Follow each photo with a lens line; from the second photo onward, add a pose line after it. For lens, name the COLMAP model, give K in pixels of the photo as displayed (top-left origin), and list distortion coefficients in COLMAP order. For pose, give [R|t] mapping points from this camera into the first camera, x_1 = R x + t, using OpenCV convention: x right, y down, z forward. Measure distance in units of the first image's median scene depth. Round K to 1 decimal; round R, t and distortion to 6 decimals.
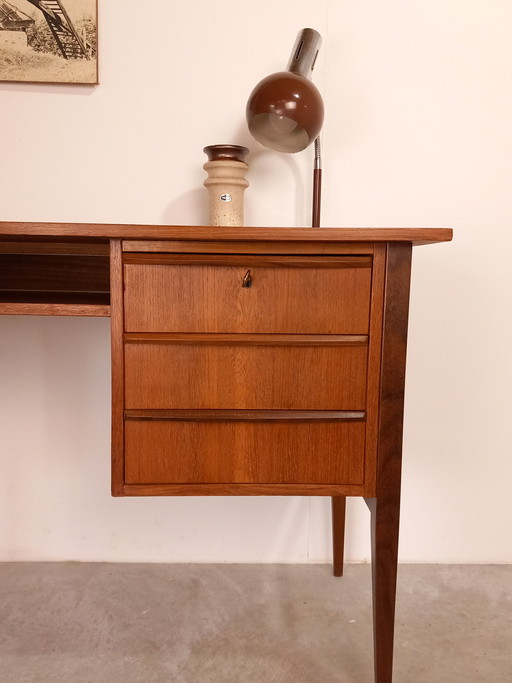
lens RADIAL K [[530.2, 0, 256.0], [0, 530.2, 341.5], [0, 0, 1]] dist [0.088285, -0.127361]
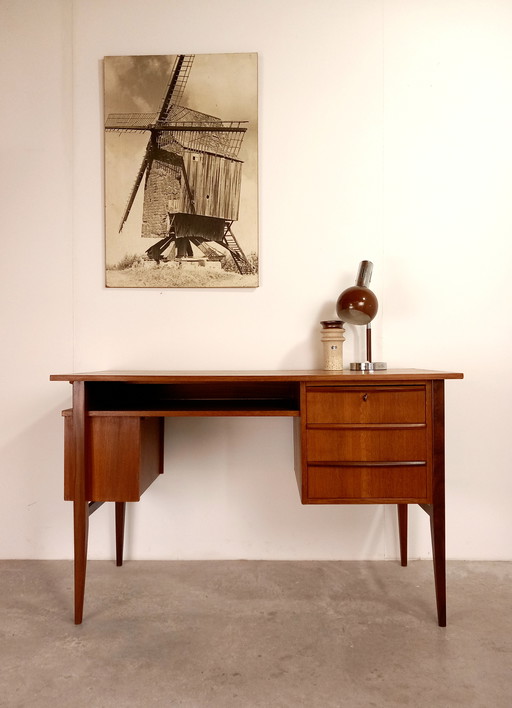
lens RADIAL K [[482.3, 0, 255.7], [0, 482.3, 374.9], [0, 0, 1]] dist [0.034947, -0.000168]
pose [[0.998746, -0.024633, -0.043581, -0.280791], [0.020247, 0.994945, -0.098364, -0.021341], [0.045784, 0.097358, 0.994196, -0.717499]]
